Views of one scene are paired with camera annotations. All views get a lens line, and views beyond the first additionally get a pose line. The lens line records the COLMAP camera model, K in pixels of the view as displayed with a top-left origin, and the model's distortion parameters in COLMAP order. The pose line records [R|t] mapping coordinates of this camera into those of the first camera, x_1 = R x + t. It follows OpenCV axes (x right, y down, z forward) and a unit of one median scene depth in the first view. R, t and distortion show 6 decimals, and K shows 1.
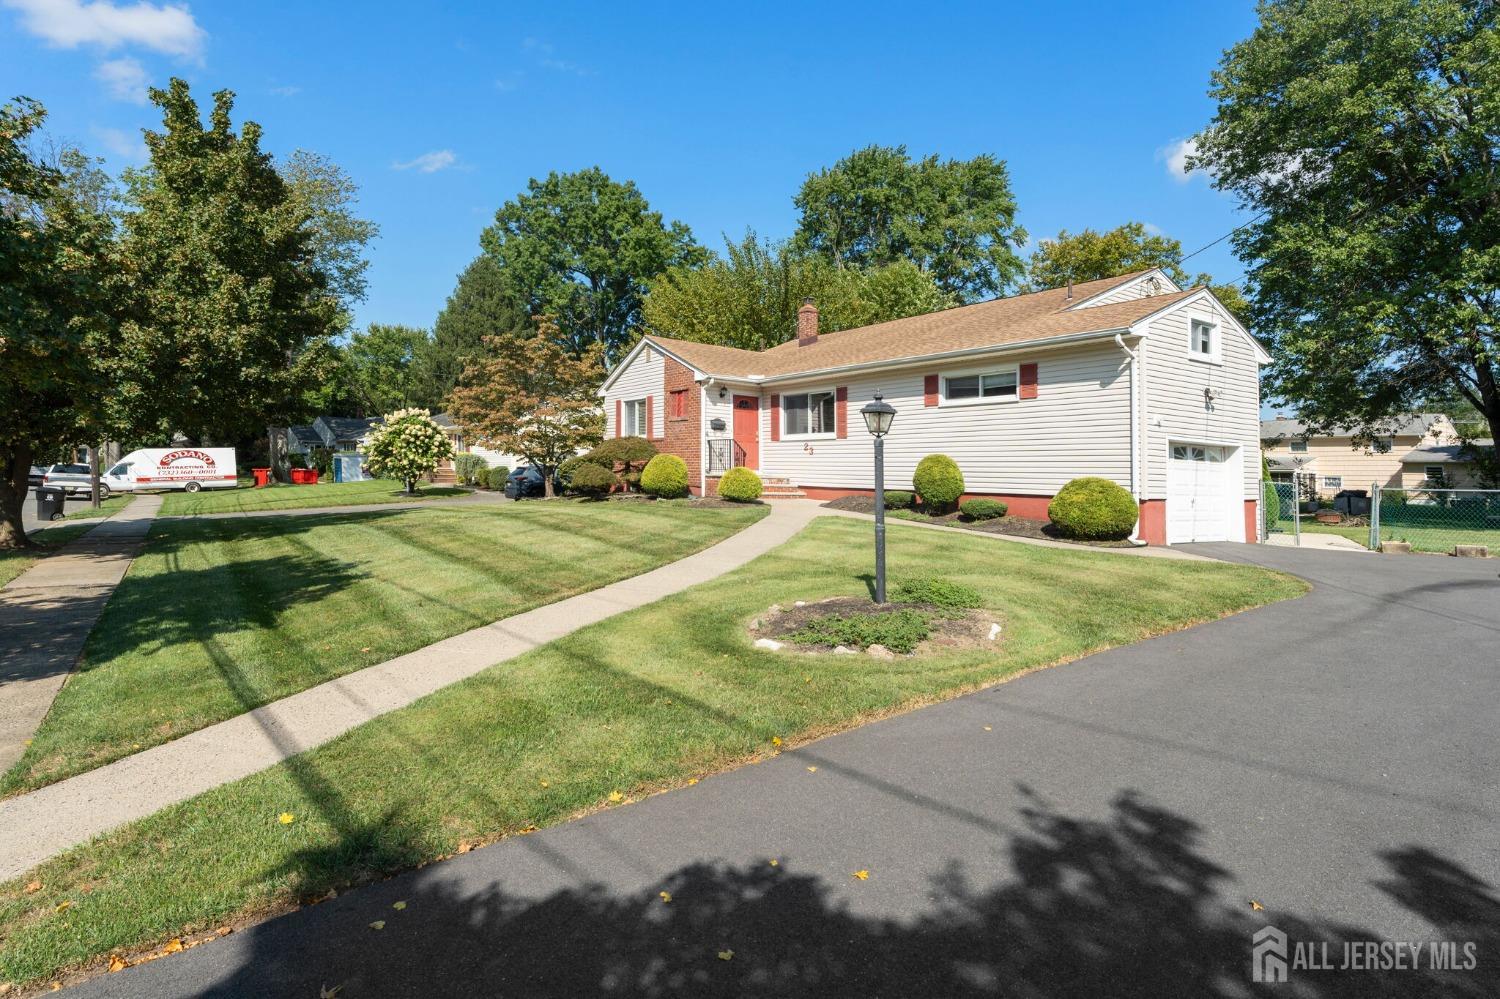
lens RADIAL K [[820.4, 0, 750.0], [0, 820.4, 499.5], [0, 0, 1]] dist [0.001369, 0.000132]
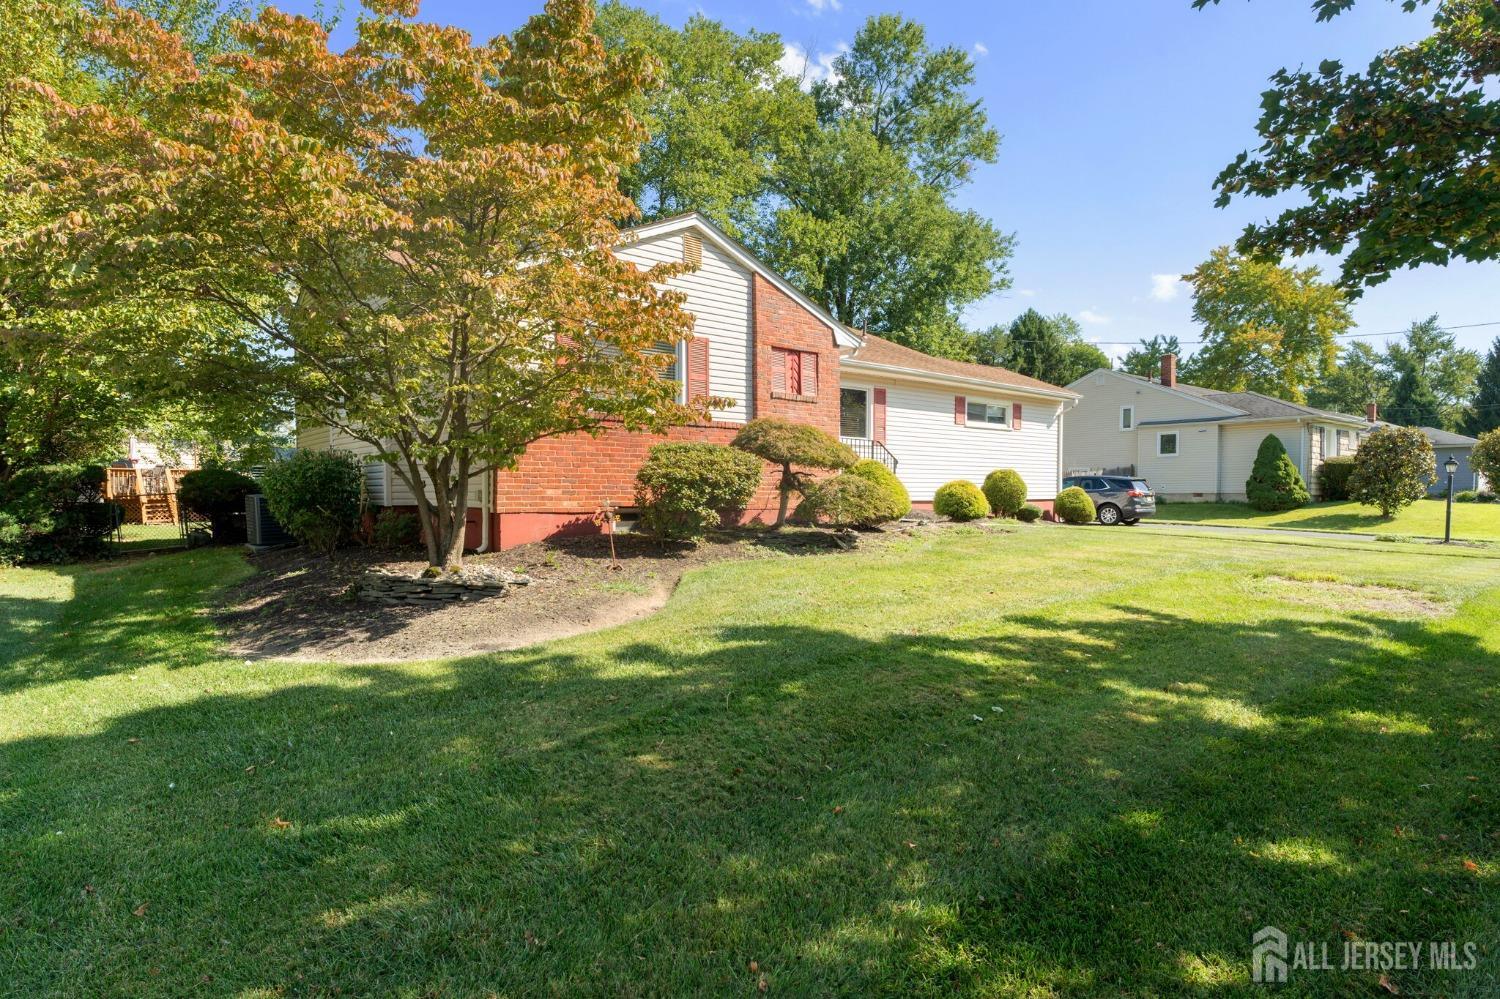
lens RADIAL K [[820.4, 0, 750.0], [0, 820.4, 499.5], [0, 0, 1]] dist [0.001369, 0.000132]
pose [[-0.078564, -0.010342, 0.996855, -0.856053], [0.046887, 0.998801, 0.014058, -0.043847], [-0.995806, 0.047844, -0.077985, 1.383909]]
